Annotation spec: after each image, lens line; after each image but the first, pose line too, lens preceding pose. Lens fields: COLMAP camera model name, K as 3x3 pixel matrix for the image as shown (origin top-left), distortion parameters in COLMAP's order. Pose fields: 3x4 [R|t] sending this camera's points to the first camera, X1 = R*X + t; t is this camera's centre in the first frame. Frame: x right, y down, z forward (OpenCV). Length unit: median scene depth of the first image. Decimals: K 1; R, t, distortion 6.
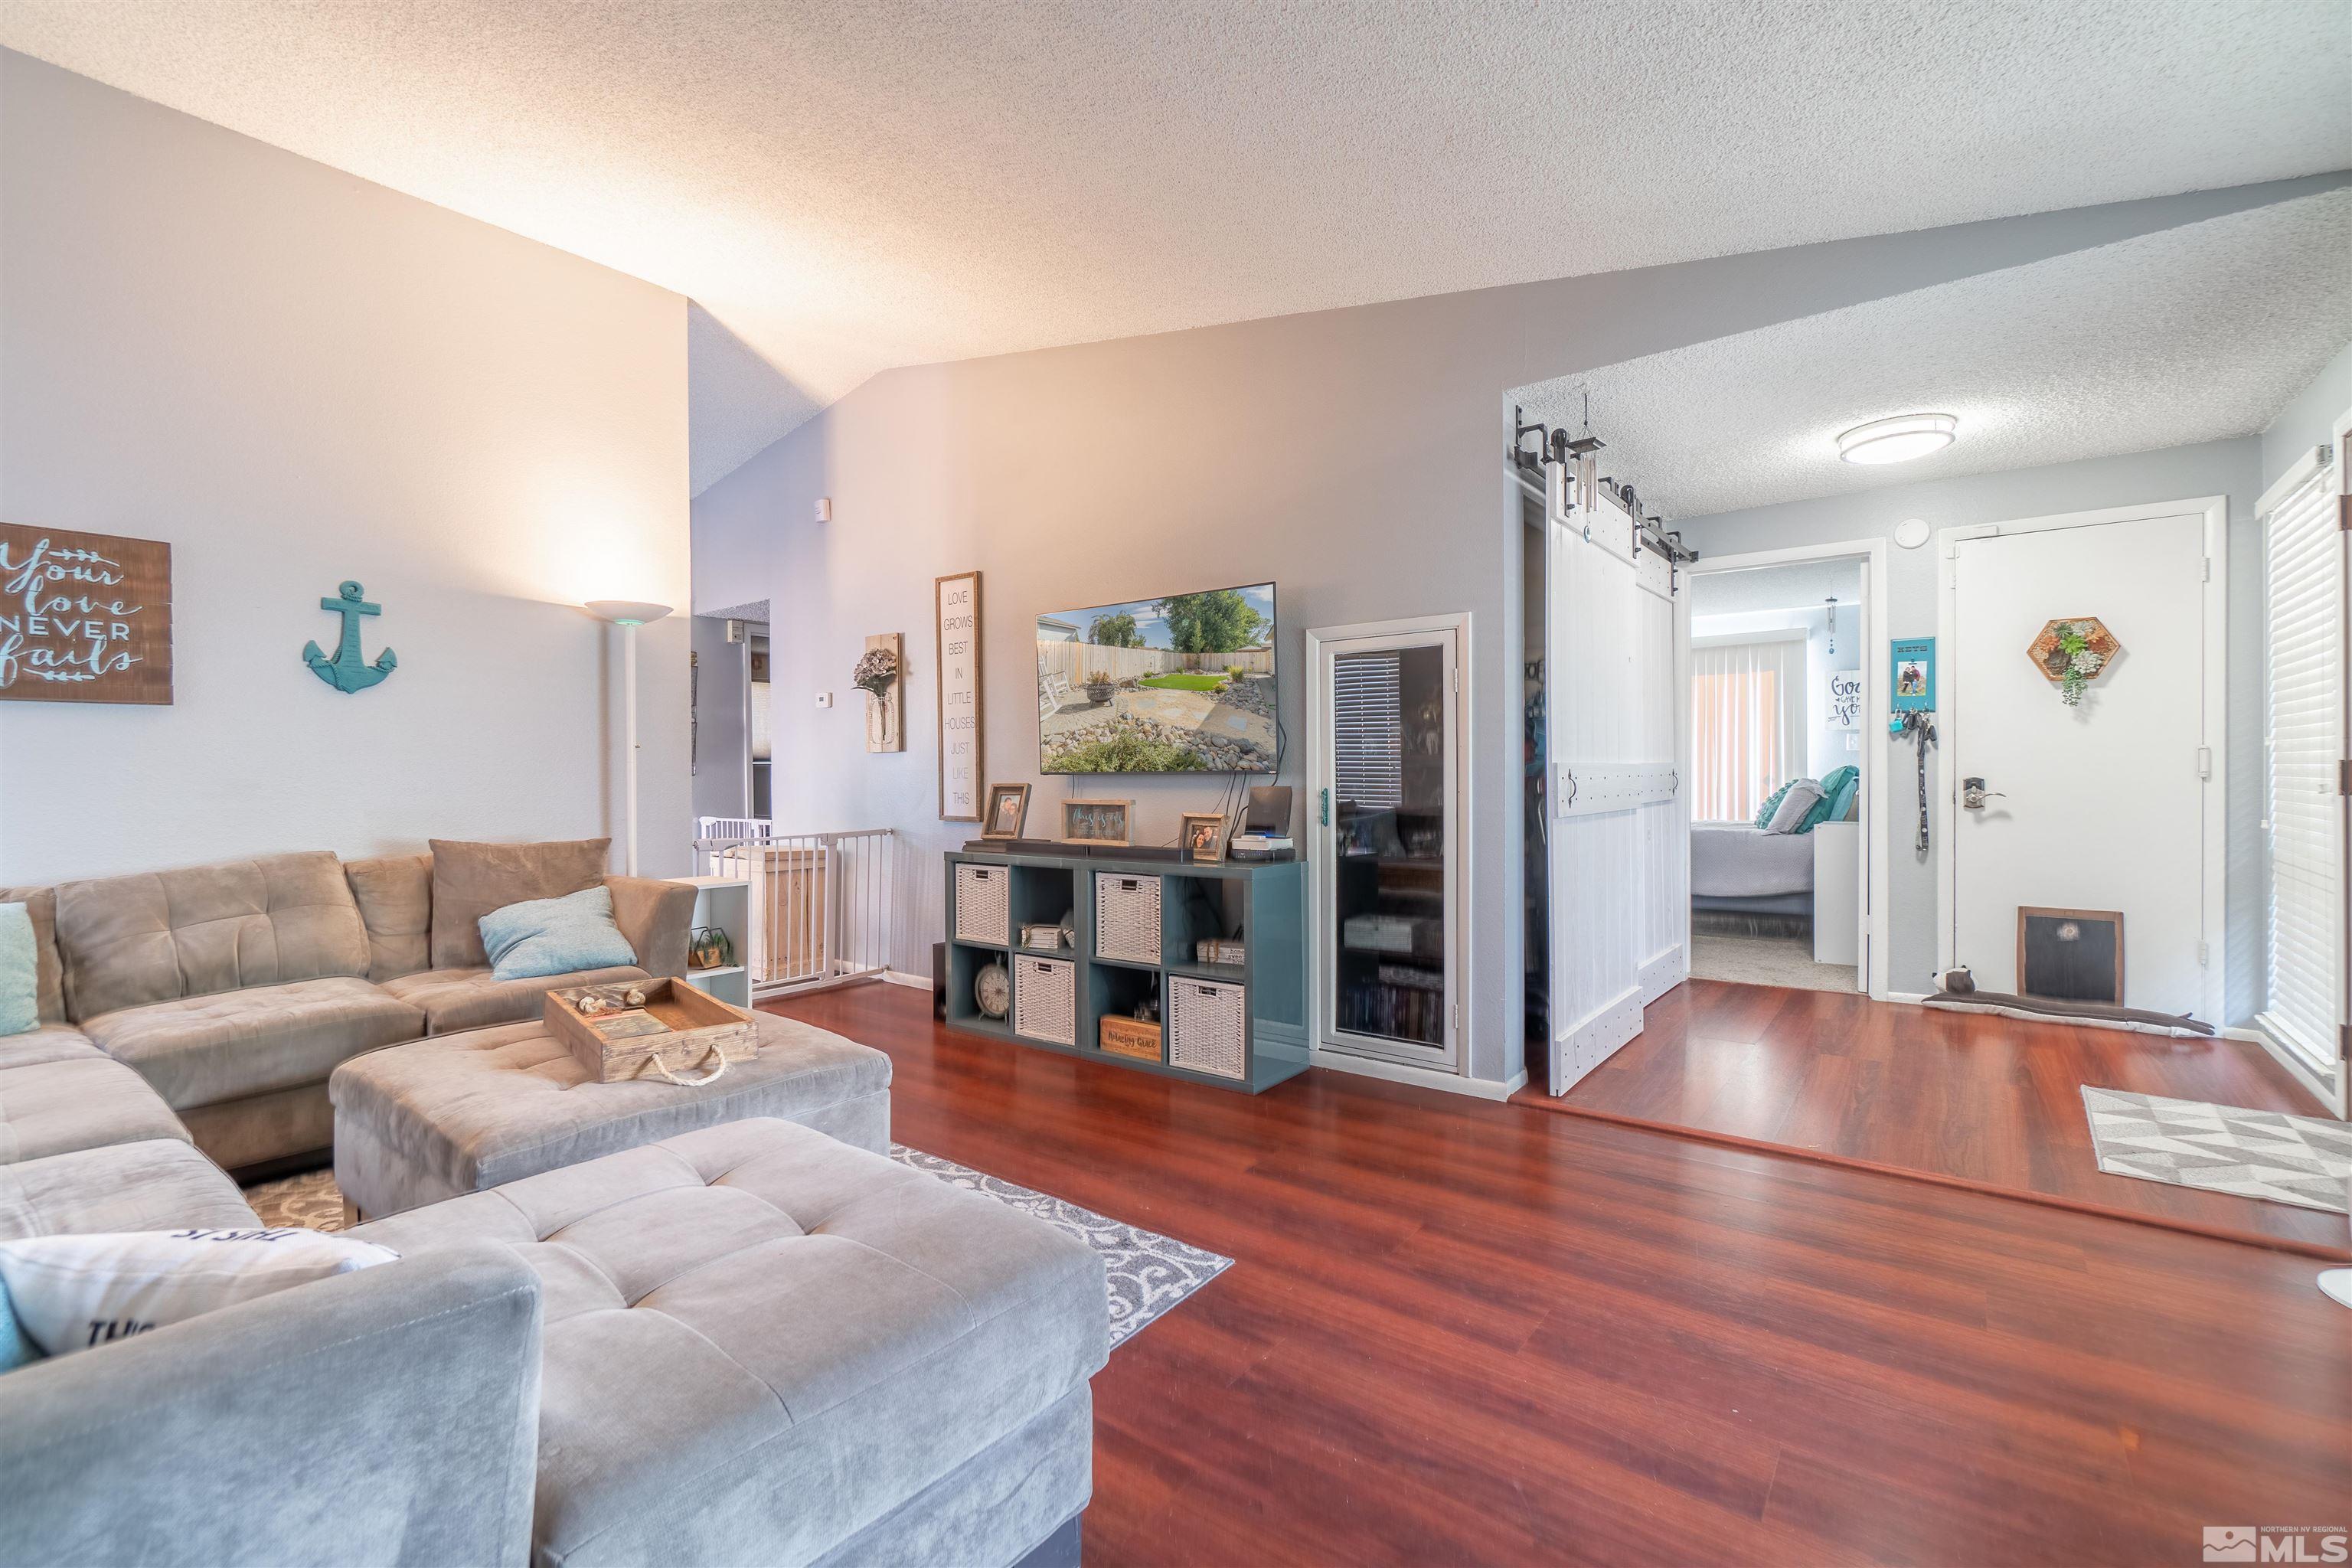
lens RADIAL K [[1017.5, 0, 1176.0], [0, 1017.5, 784.0], [0, 0, 1]] dist [0.001163, 0.000070]
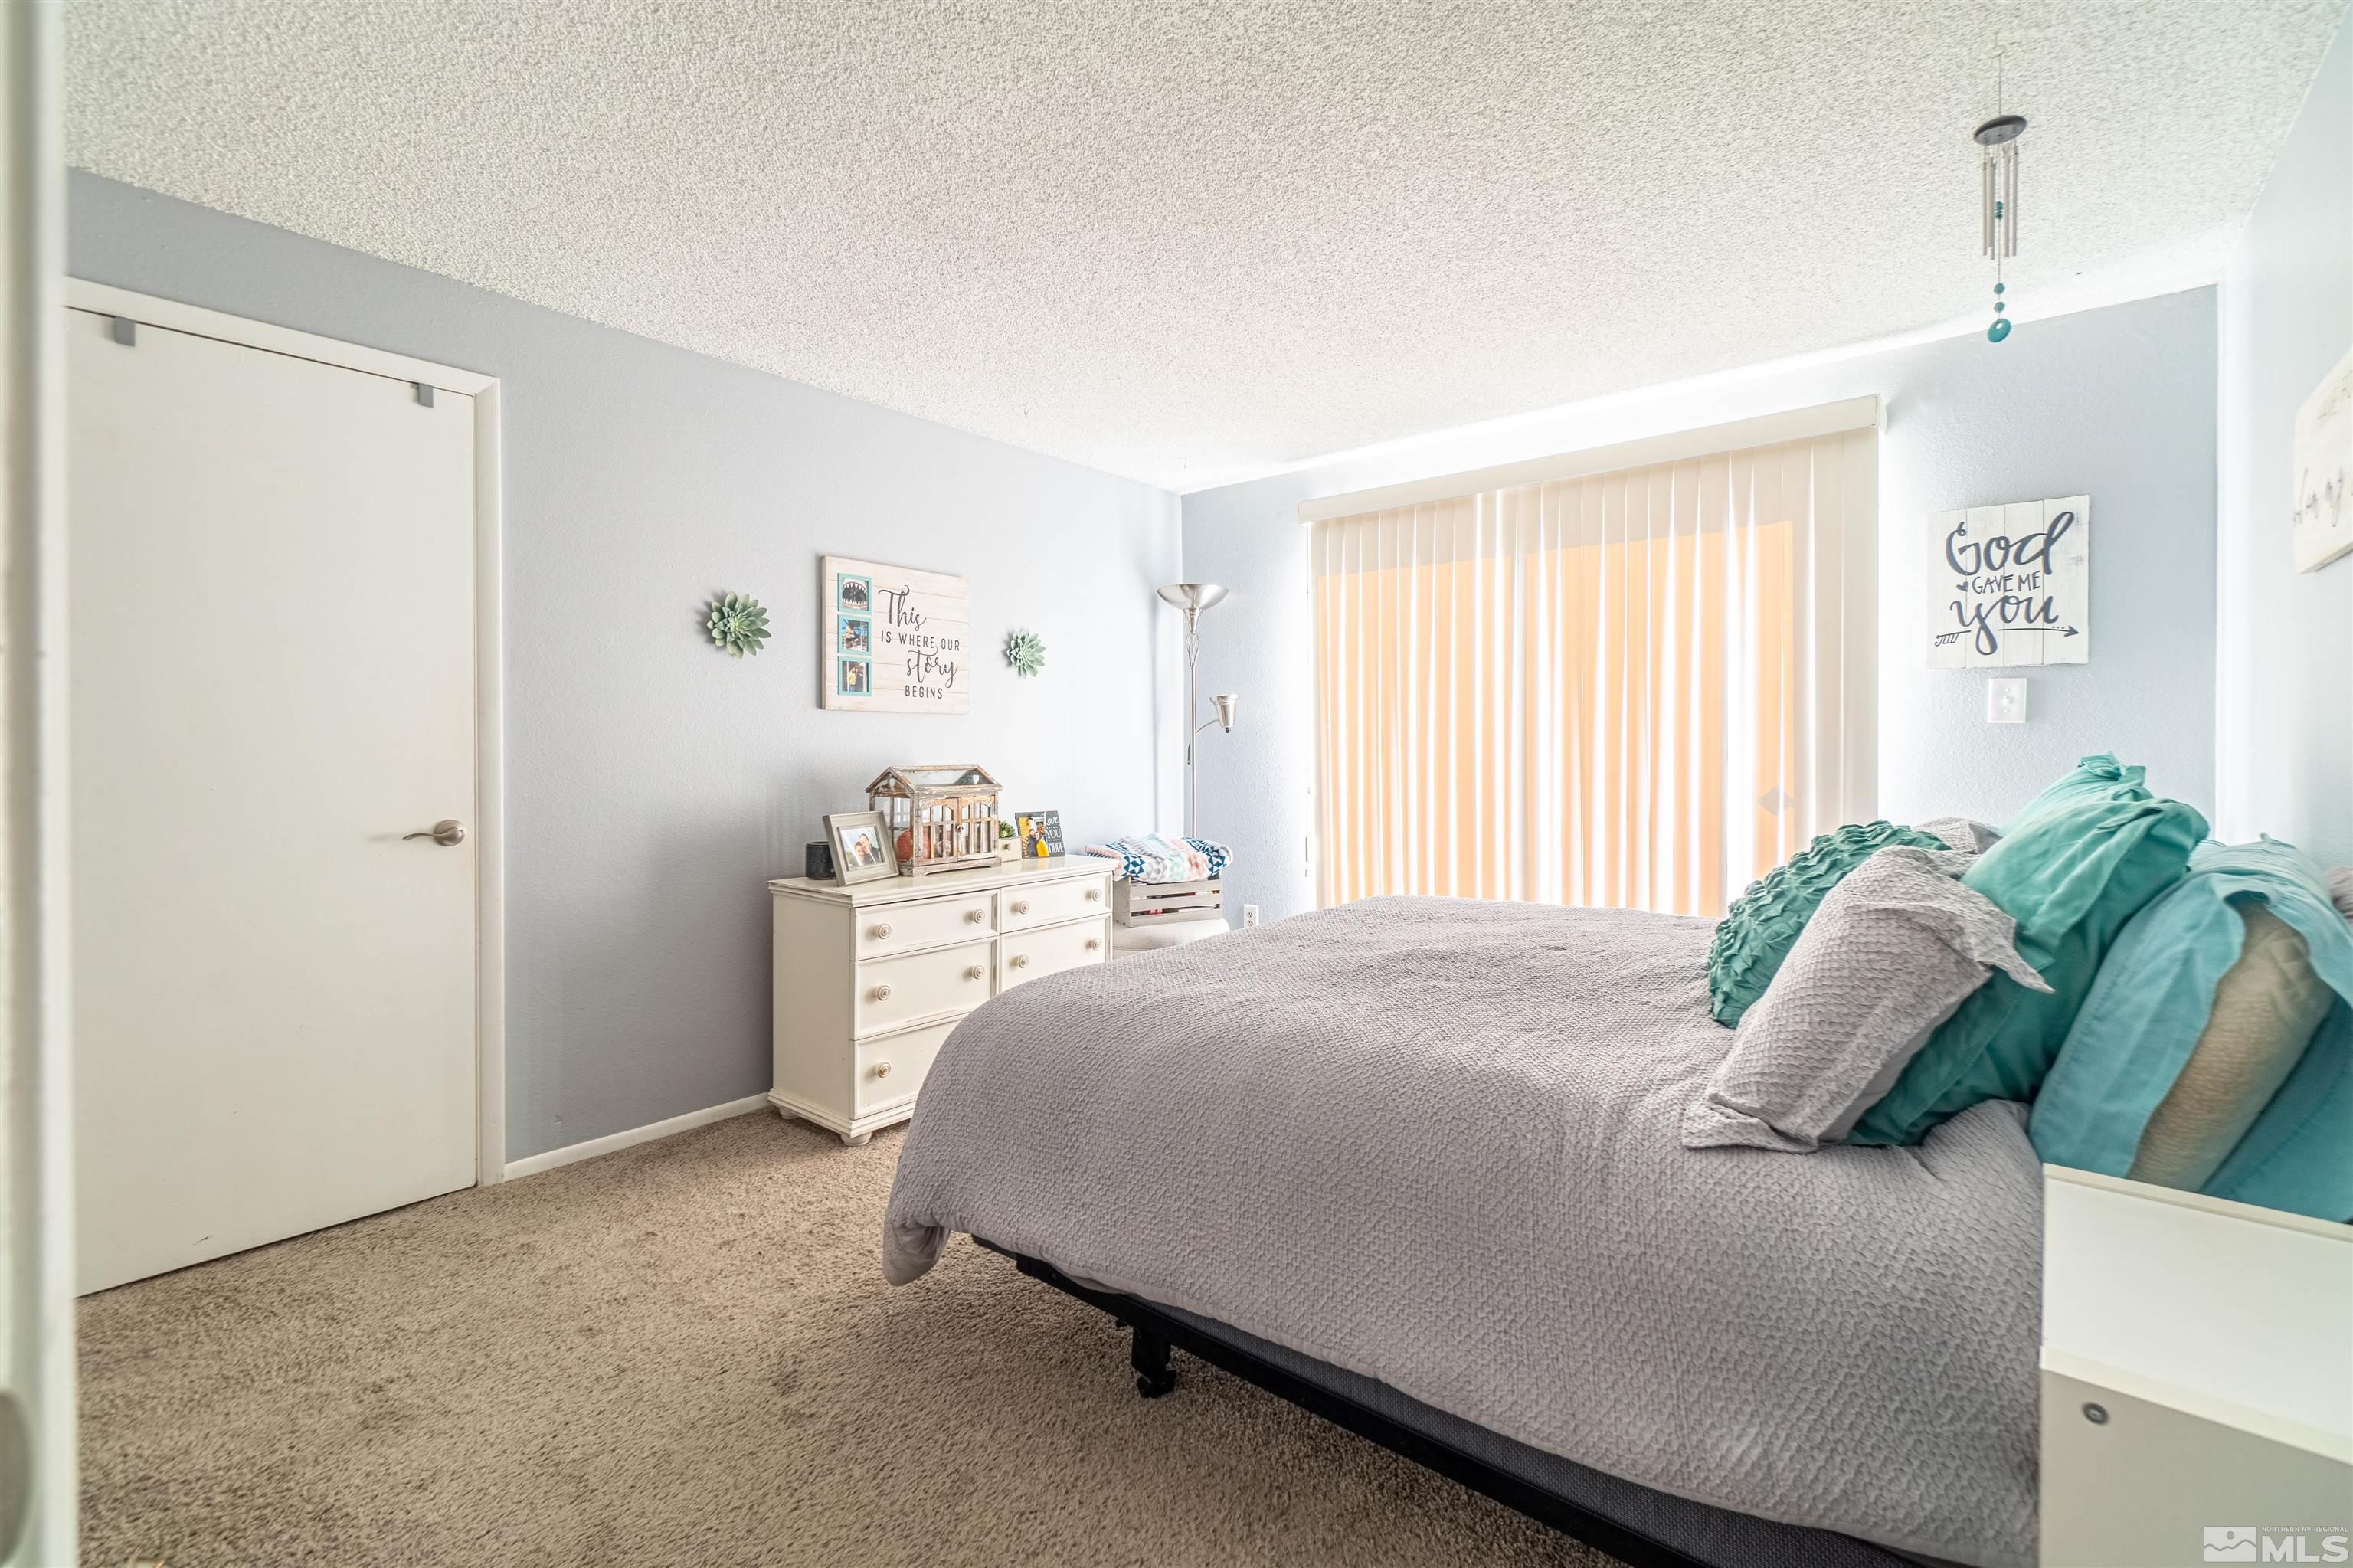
lens RADIAL K [[1022.8, 0, 1181.1], [0, 1022.8, 745.6], [0, 0, 1]] dist [-0.000472, -0.000040]
pose [[0.999696, 0.006037, -0.023917, 0.373893], [-0.006130, 0.999974, -0.003803, -0.021739], [0.023893, 0.003948, 0.999707, 0.620336]]
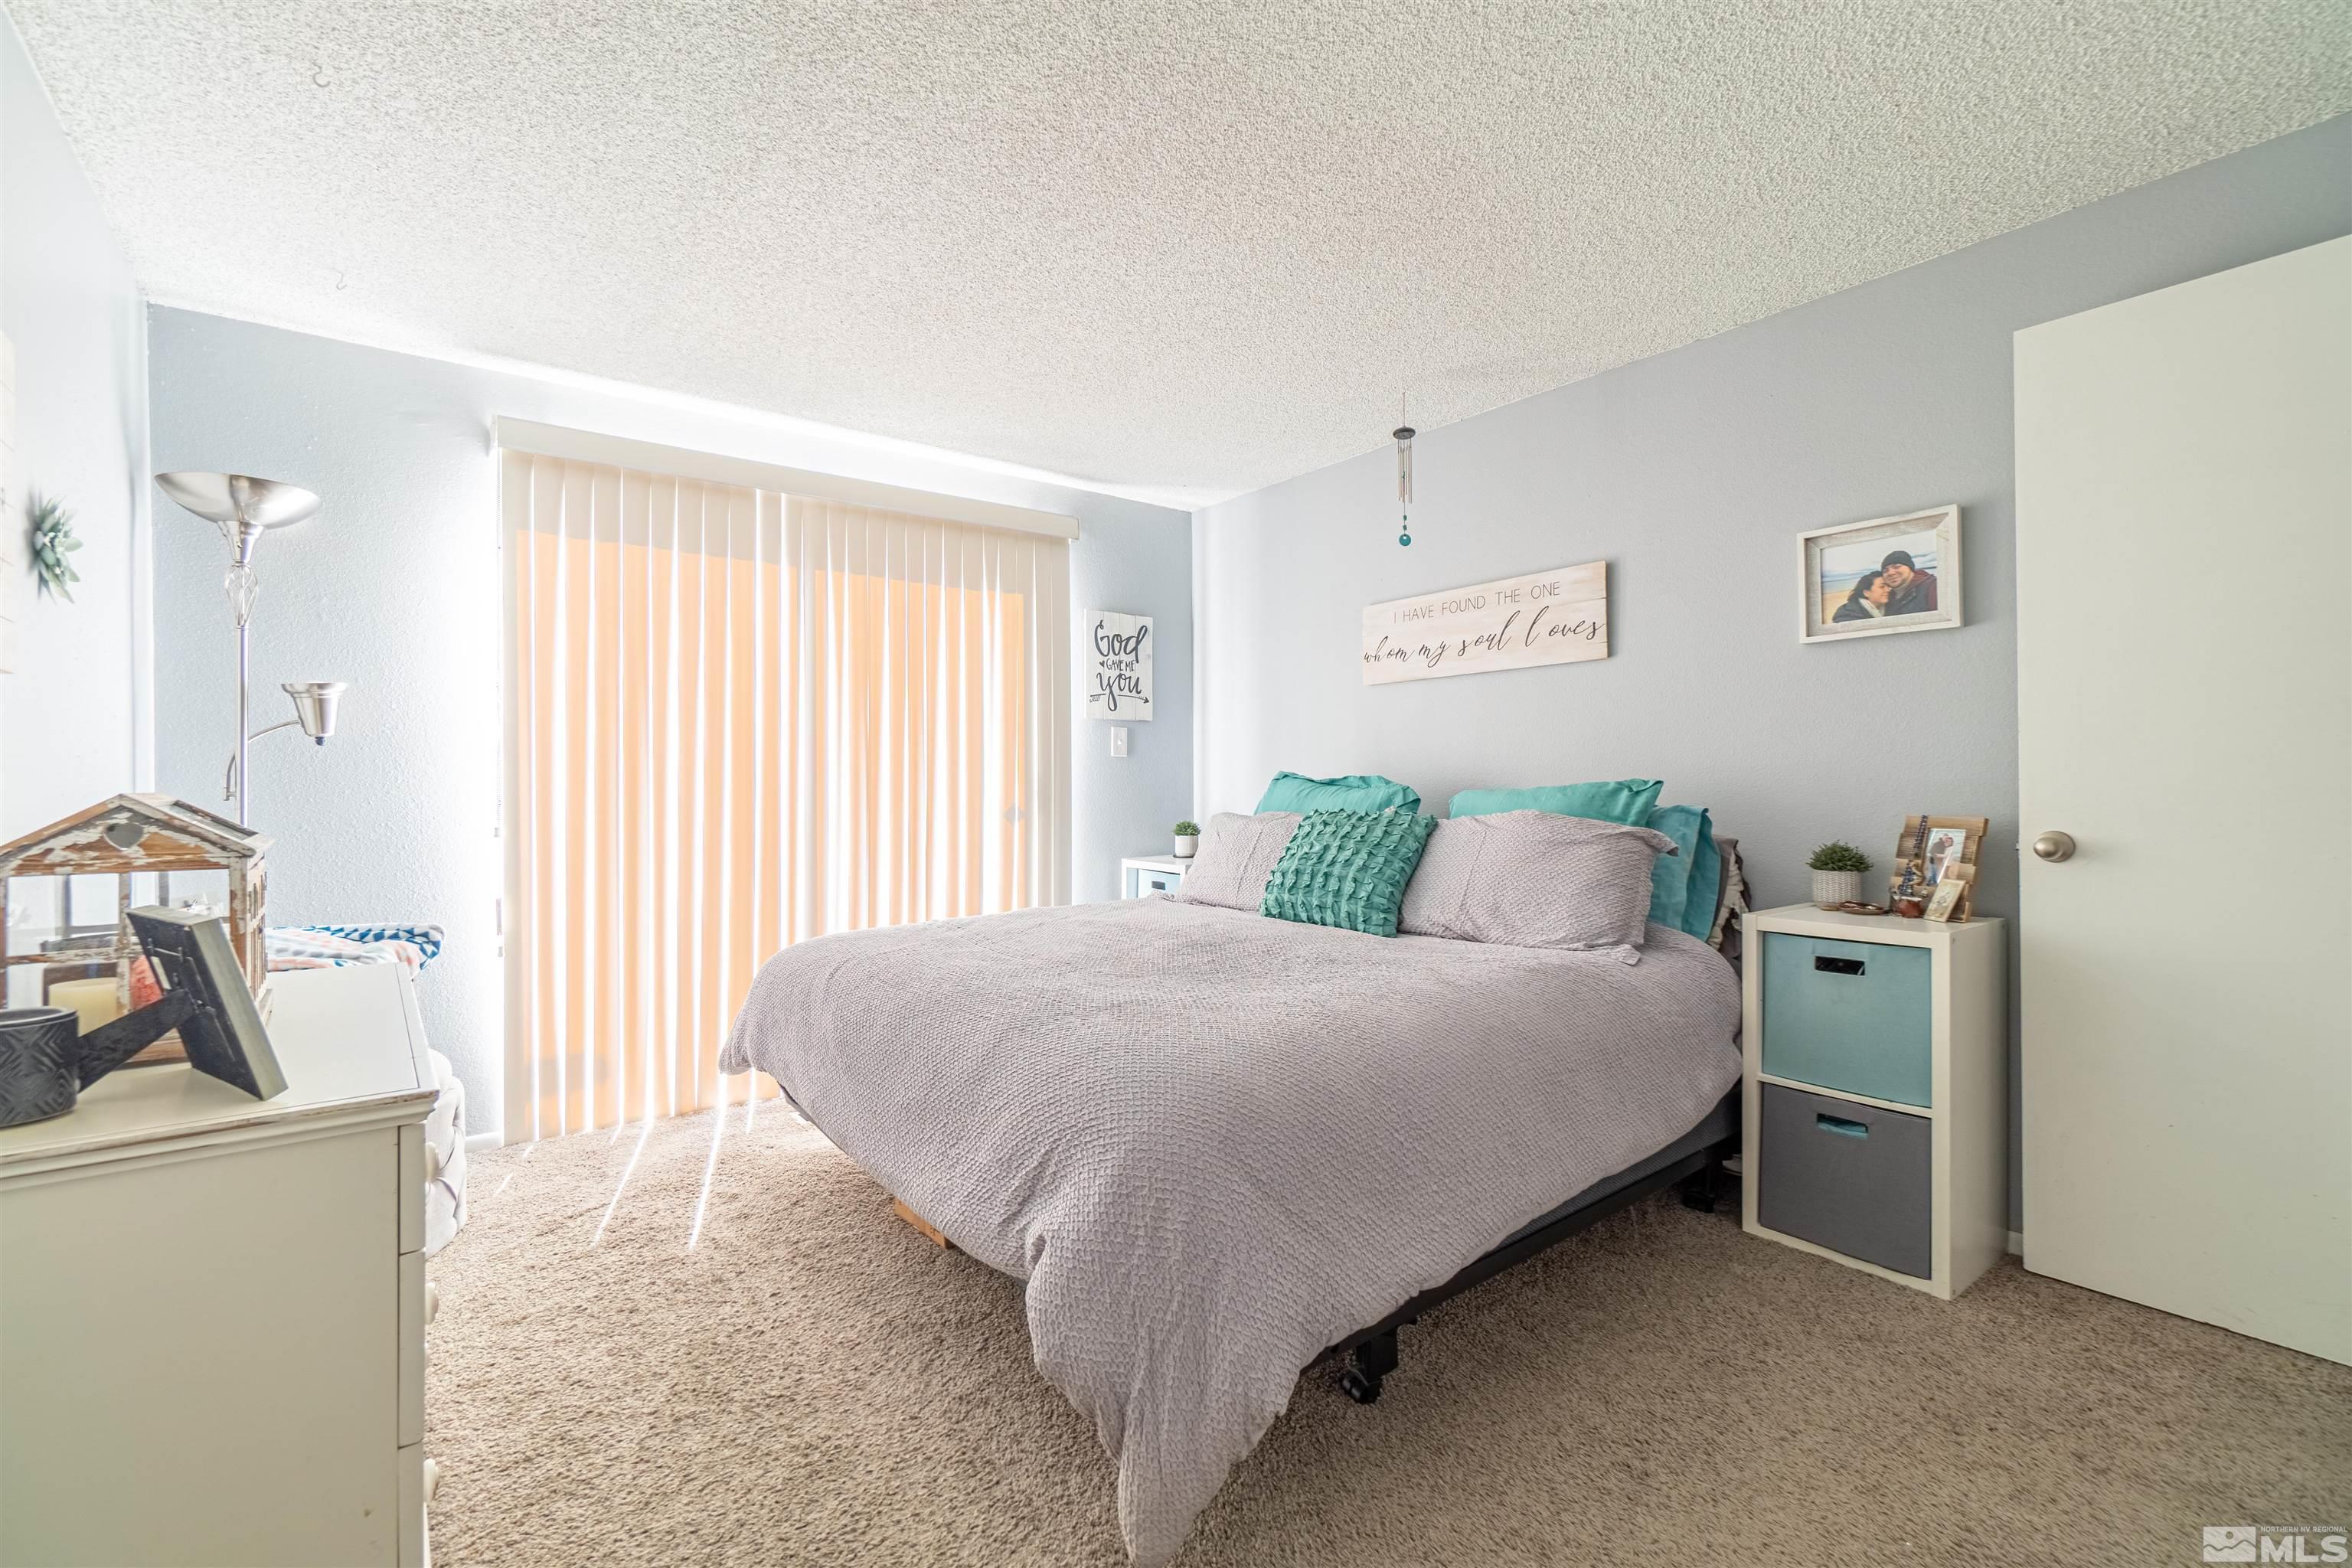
lens RADIAL K [[981.9, 0, 1176.0], [0, 981.9, 784.0], [0, 0, 1]] dist [-0.000033, 0.000054]
pose [[0.258737, 0.006108, 0.965929, 0.149533], [0.009441, 0.999916, -0.008852, -0.012826], [-0.965902, 0.011410, 0.258657, 0.823773]]
